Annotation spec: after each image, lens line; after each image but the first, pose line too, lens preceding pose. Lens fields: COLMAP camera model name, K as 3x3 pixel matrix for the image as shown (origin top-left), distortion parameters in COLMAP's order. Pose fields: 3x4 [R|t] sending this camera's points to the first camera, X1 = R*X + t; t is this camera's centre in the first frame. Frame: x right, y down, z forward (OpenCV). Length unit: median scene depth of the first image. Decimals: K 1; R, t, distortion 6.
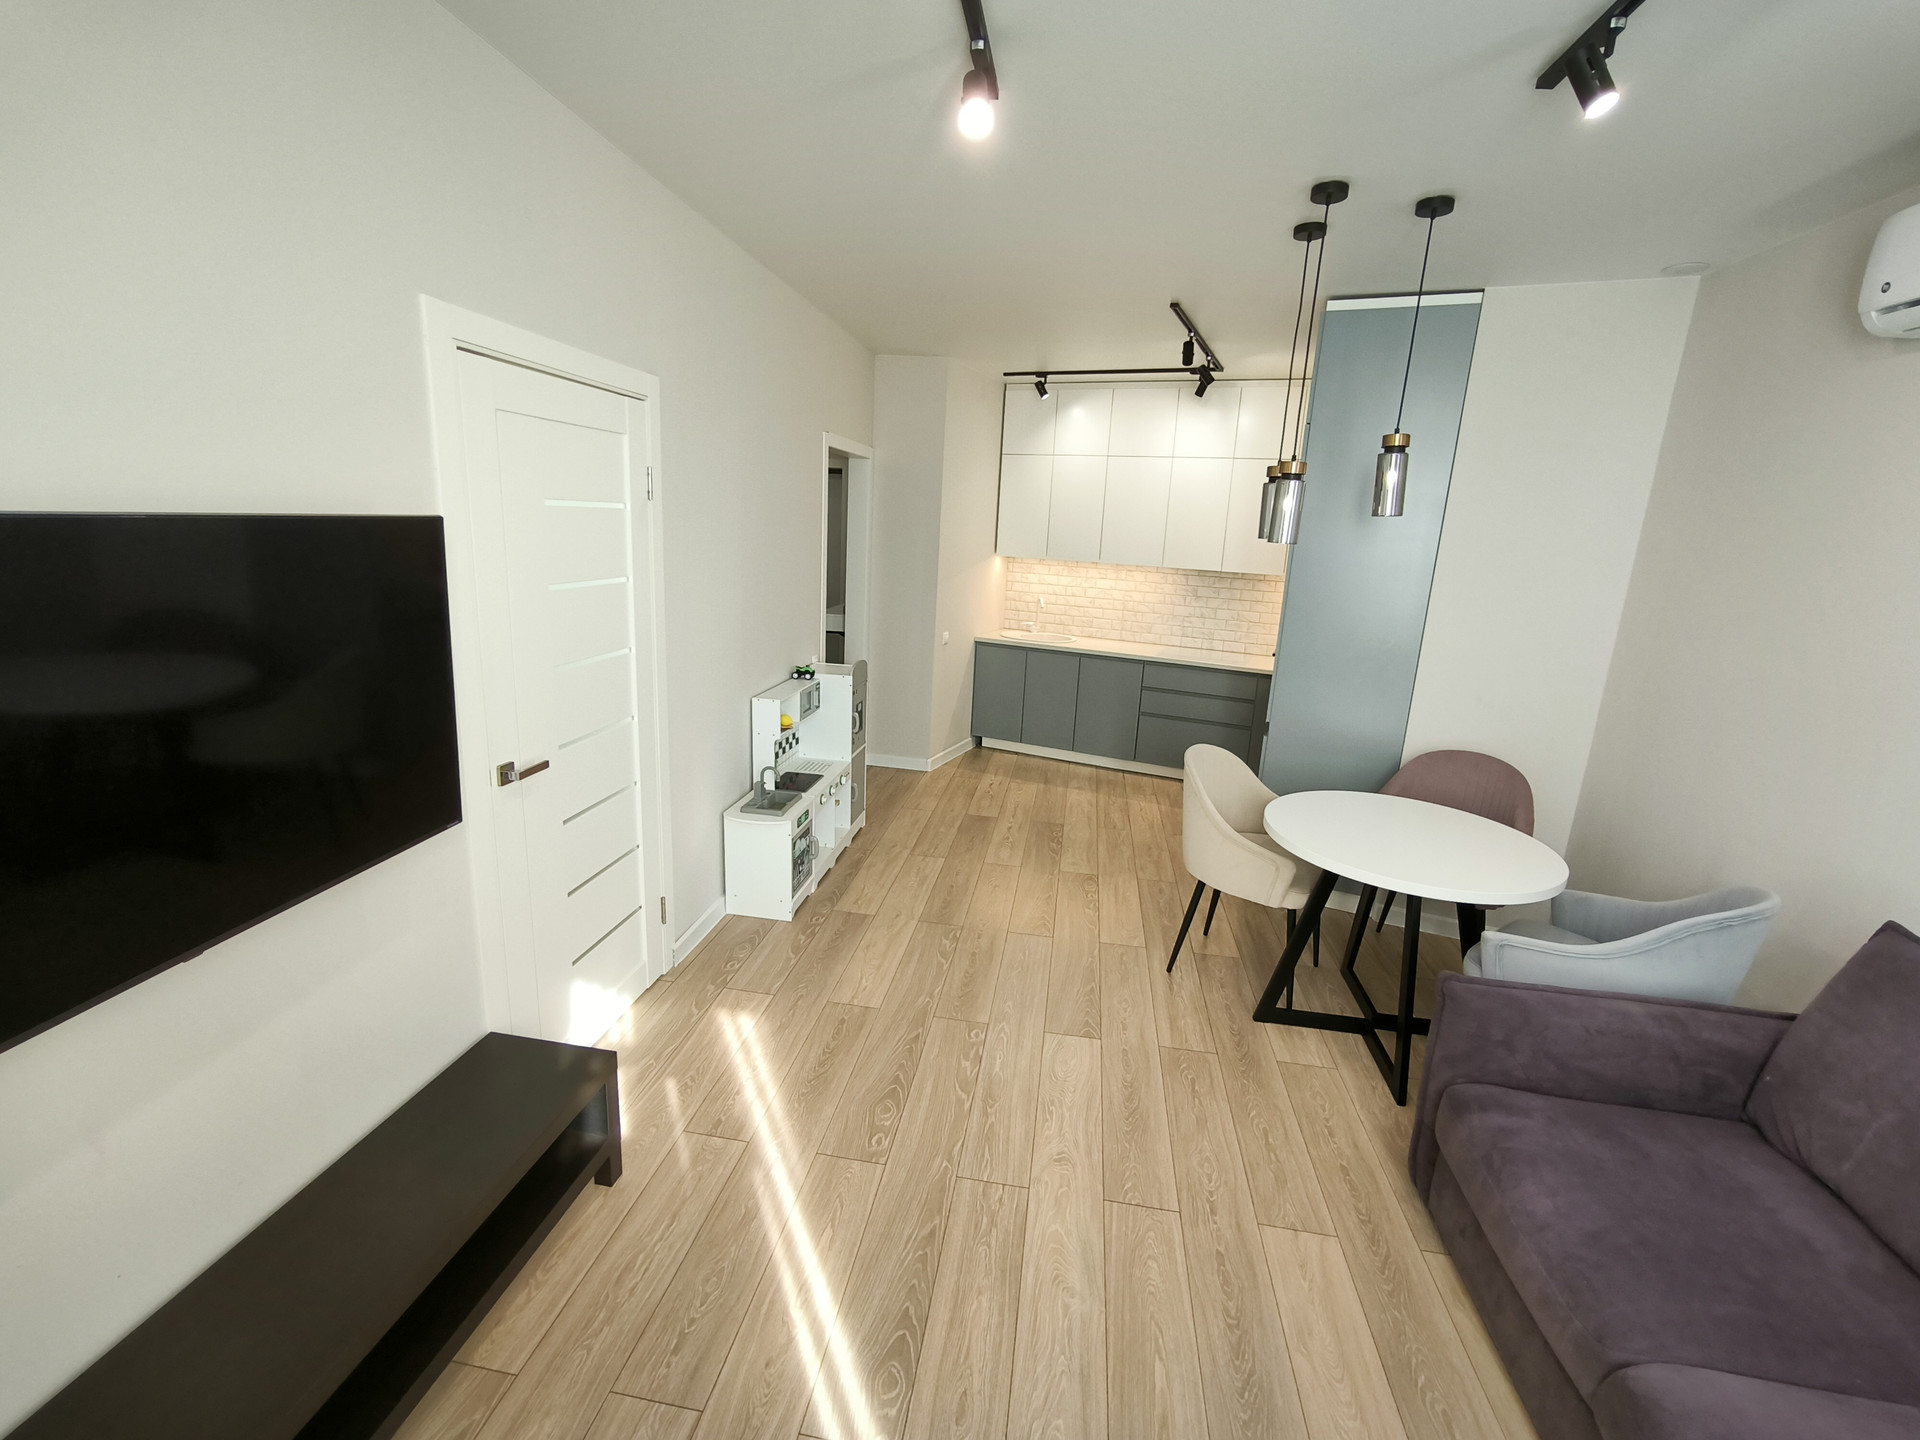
lens RADIAL K [[827.0, 0, 935.0], [0, 827.0, 710.3], [0, 0, 1]] dist [-0.000782, -0.000099]
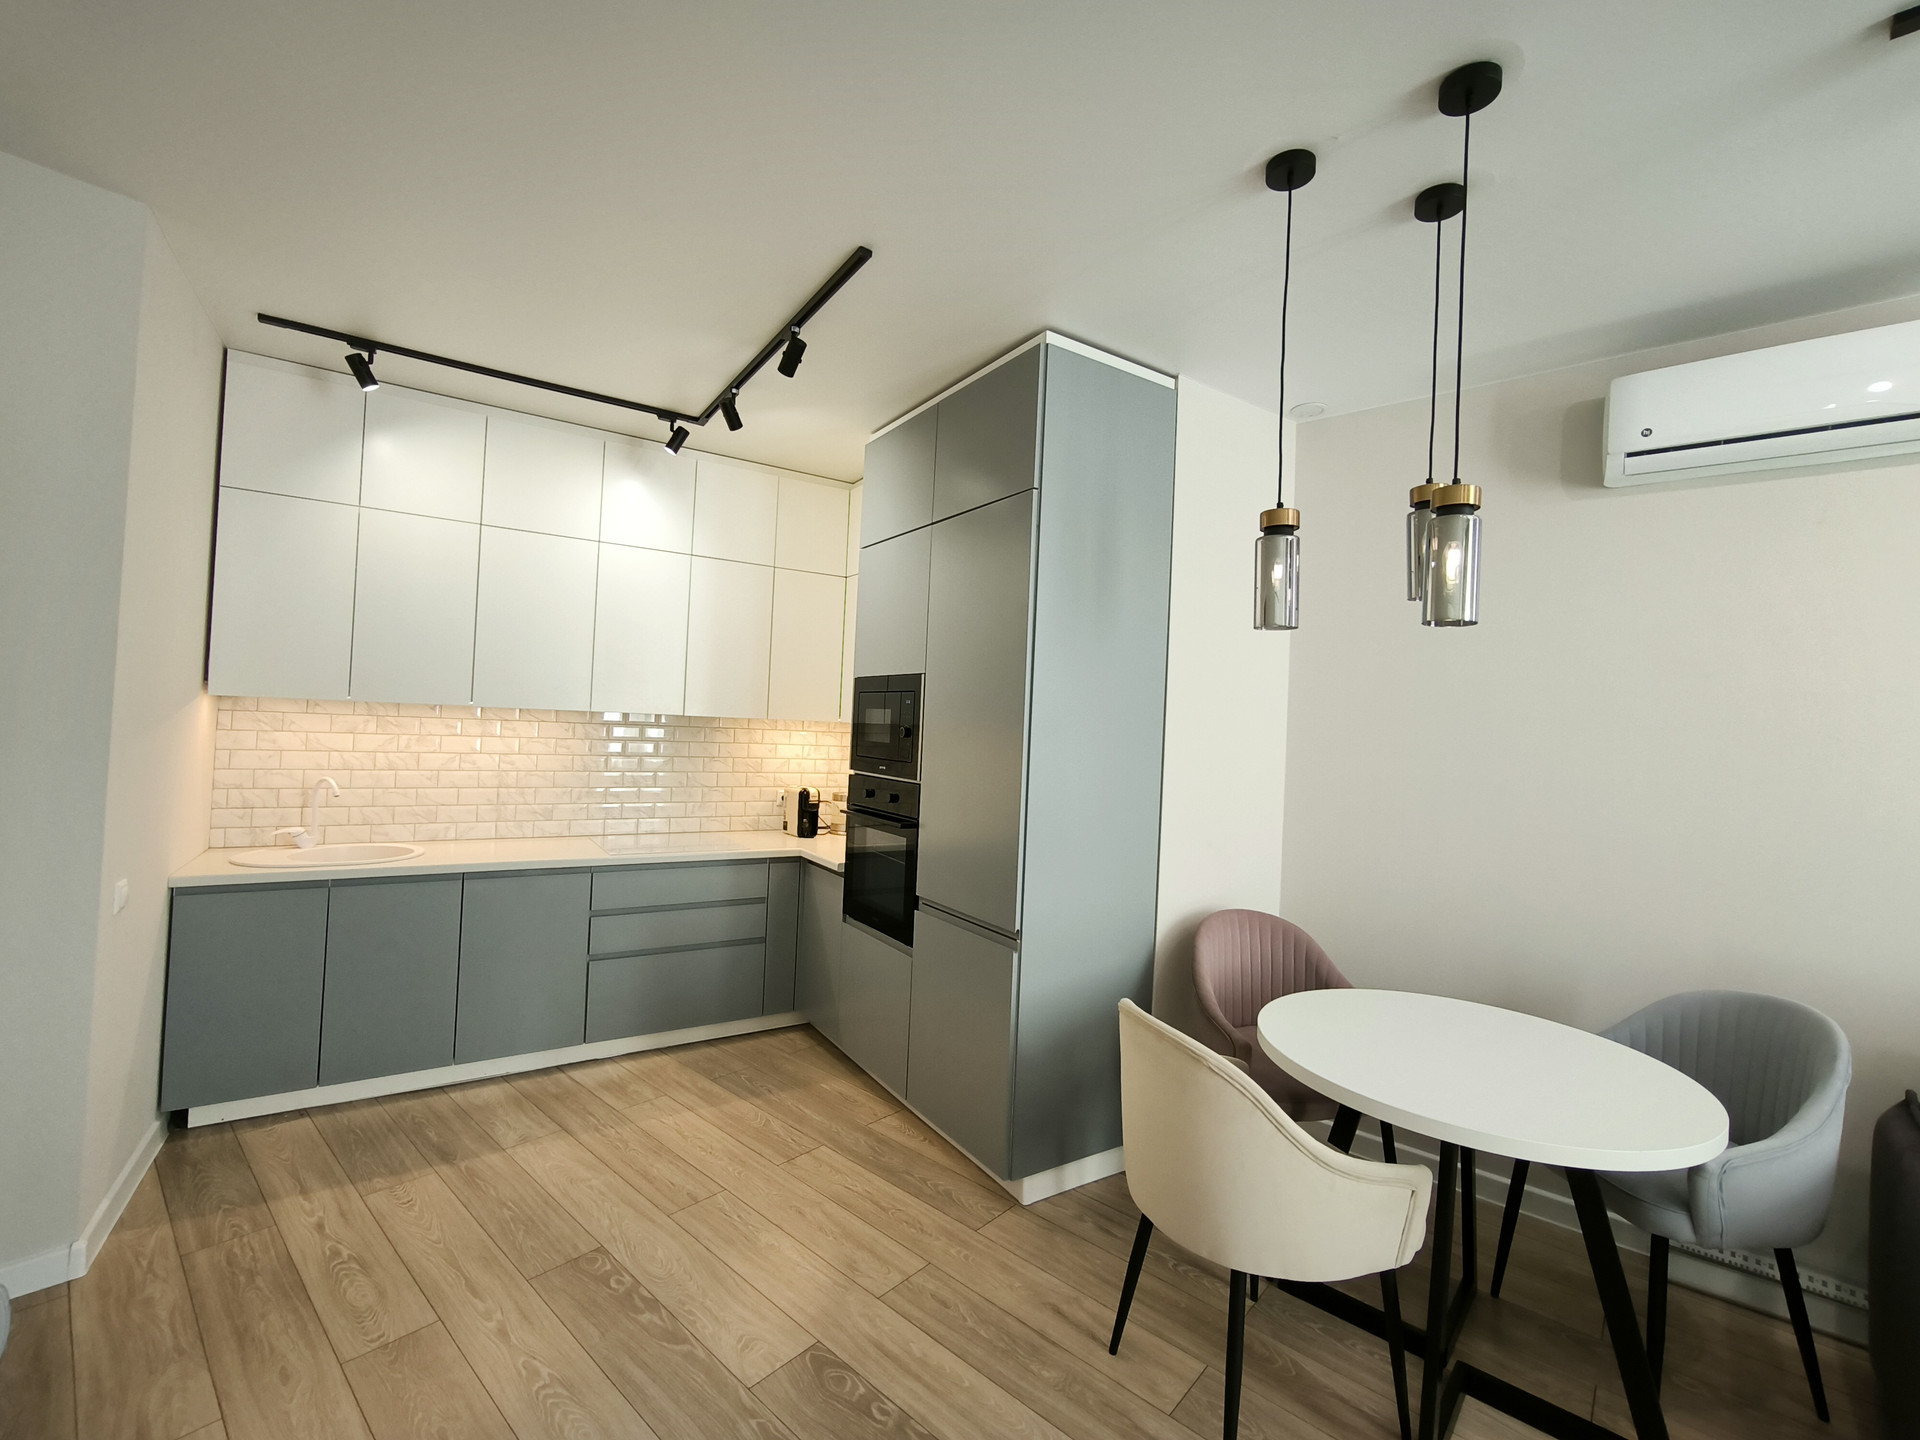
lens RADIAL K [[834.9, 0, 961.3], [0, 834.9, 712.4], [0, 0, 1]] dist [-0.020471, 0.019424]
pose [[0.523046, -0.011022, 0.852233, -0.109038], [0.172225, 0.980656, -0.093018, -0.064381], [-0.834722, 0.195429, 0.514826, 0.431188]]
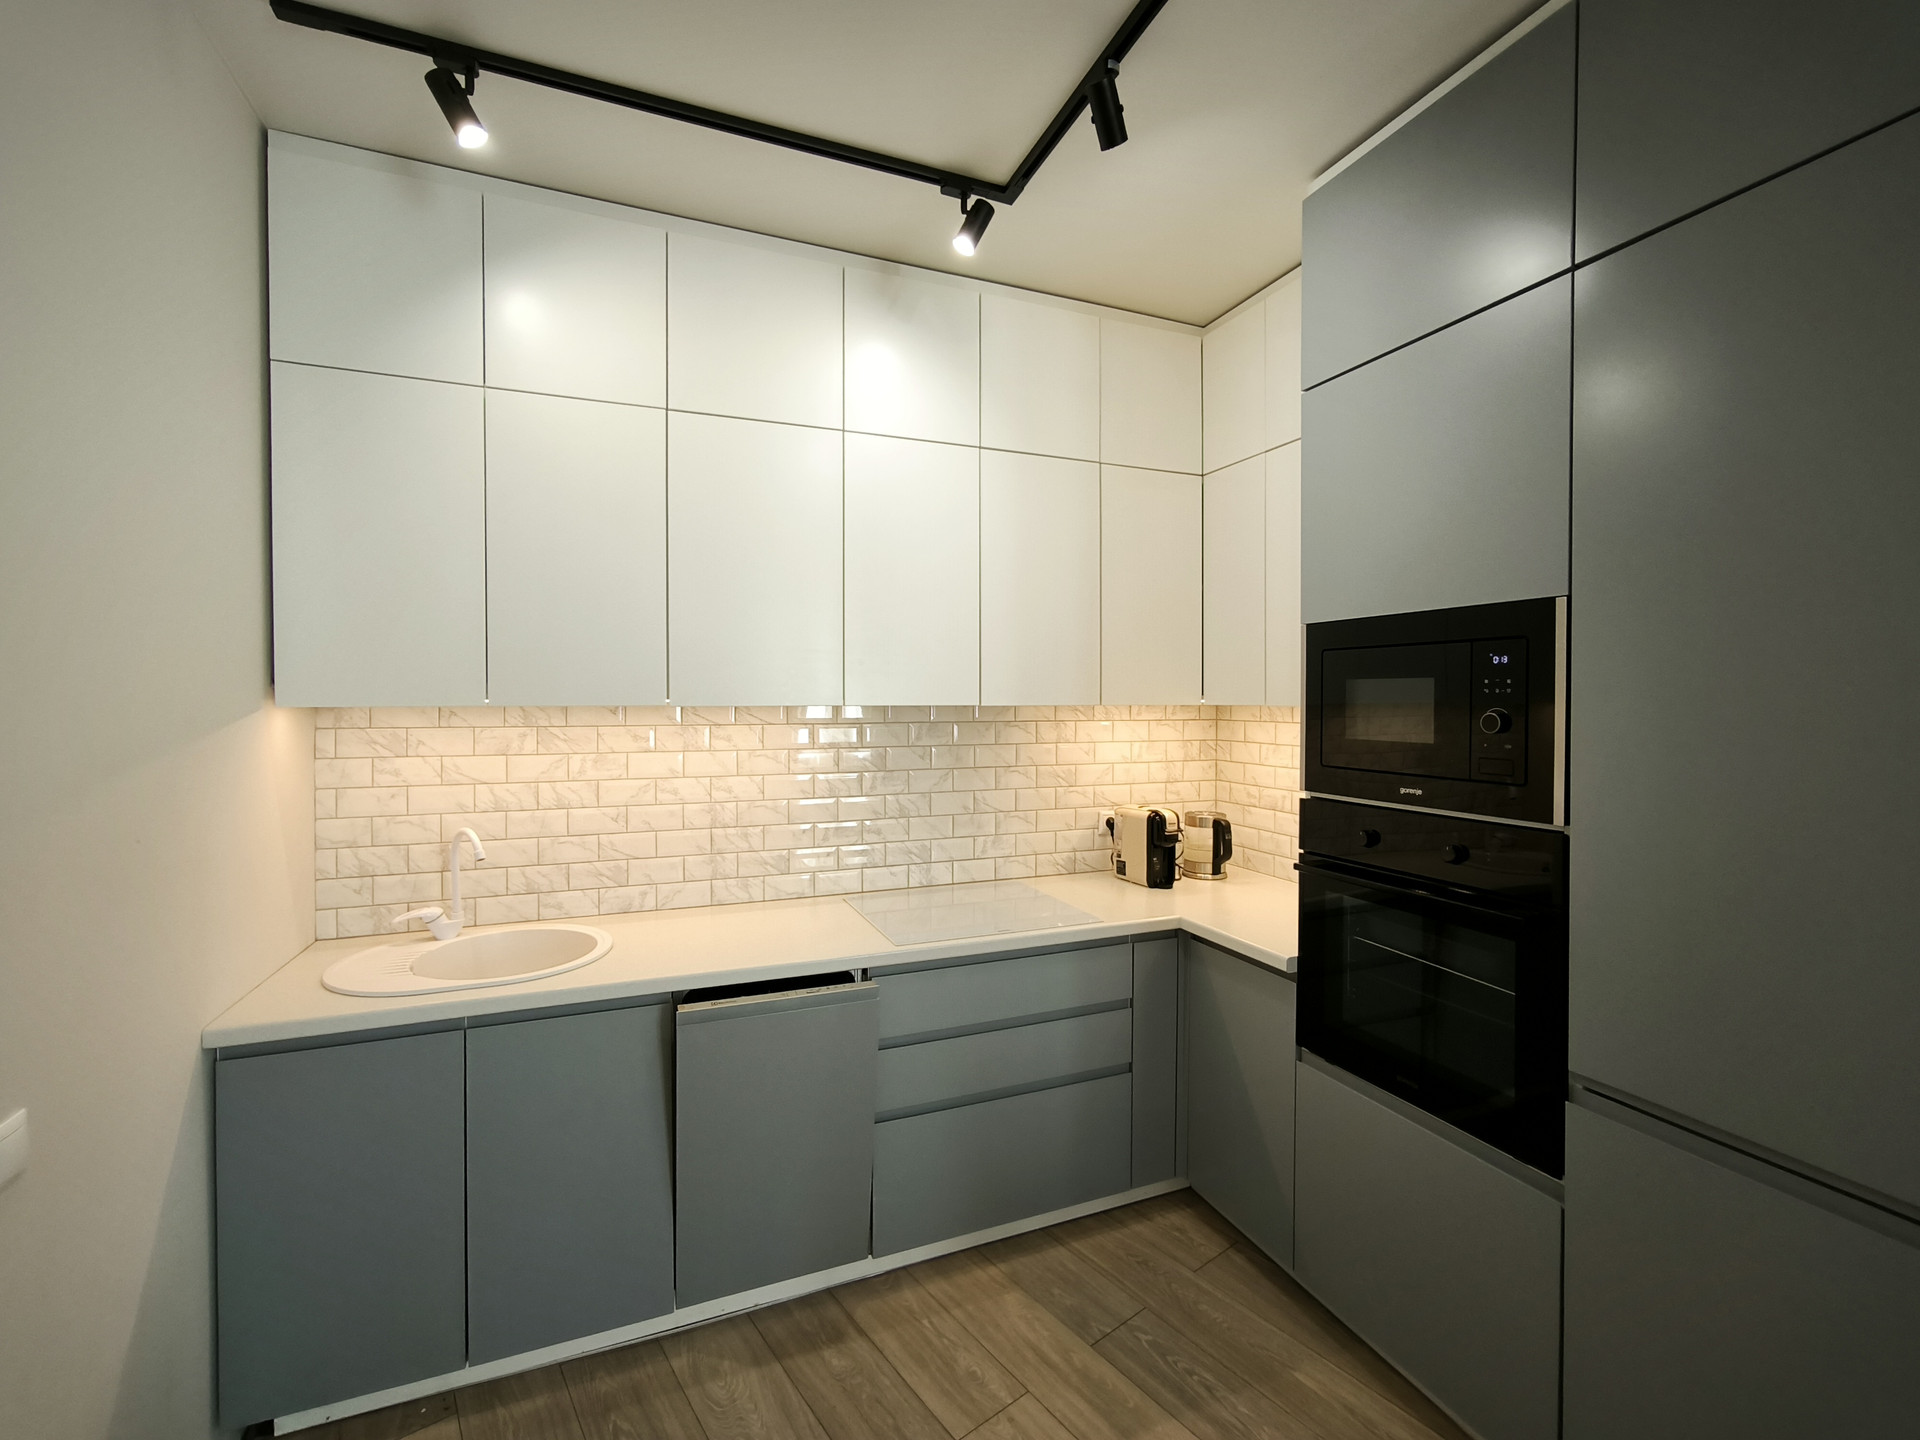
lens RADIAL K [[830.2, 0, 958.7], [0, 830.2, 710.4], [0, 0, 1]] dist [-0.016896, 0.013579]
pose [[0.671125, -0.057930, 0.739078, 0.023148], [0.197499, 0.974885, -0.102927, -0.117066], [-0.714553, 0.215044, 0.665710, 0.681580]]
